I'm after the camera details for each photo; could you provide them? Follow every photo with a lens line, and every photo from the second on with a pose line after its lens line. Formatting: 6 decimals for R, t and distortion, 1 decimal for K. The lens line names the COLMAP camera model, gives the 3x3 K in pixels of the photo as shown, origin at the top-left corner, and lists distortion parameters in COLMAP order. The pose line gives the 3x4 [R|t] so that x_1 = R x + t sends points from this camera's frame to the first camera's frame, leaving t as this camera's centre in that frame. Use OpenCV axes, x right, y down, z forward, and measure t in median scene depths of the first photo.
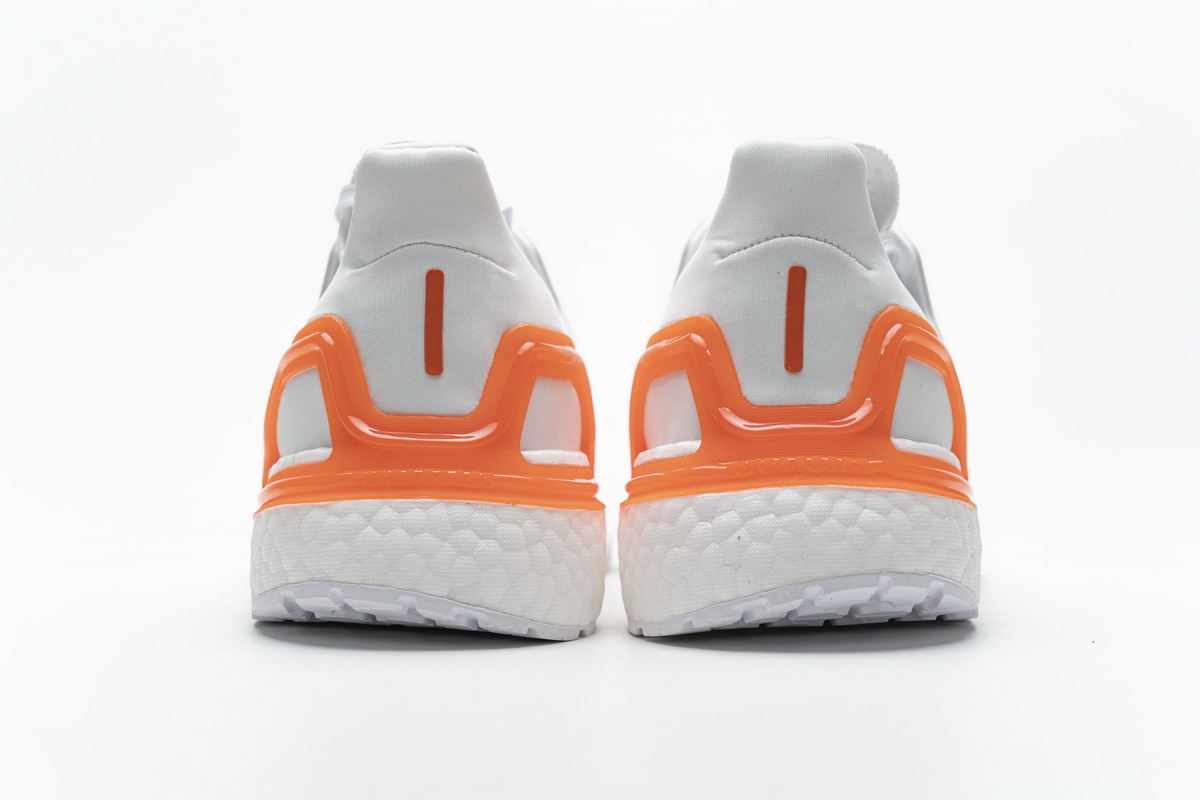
lens RADIAL K [[2402.0, 0, 596.5], [0, 2402.0, 393.5], [0, 0, 1]] dist [0.021085, 0.000000]
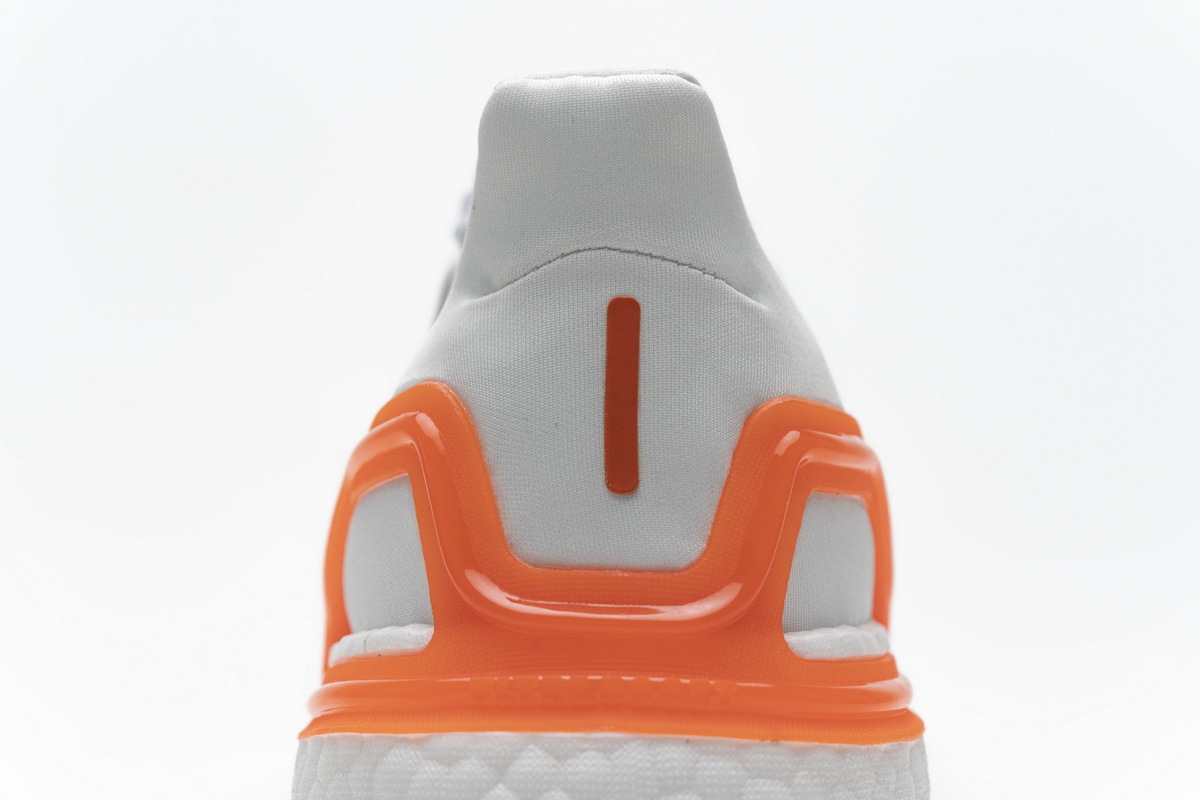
lens RADIAL K [[2402.0, 0, 601.1], [0, 2402.0, 401.9], [0, 0, 1]] dist [0.021085, 0.000000]
pose [[0.998259, 0.001467, -0.058958, -0.040411], [-0.002659, 0.999794, -0.020133, -0.017097], [0.058916, 0.020255, 0.998057, 0.458708]]
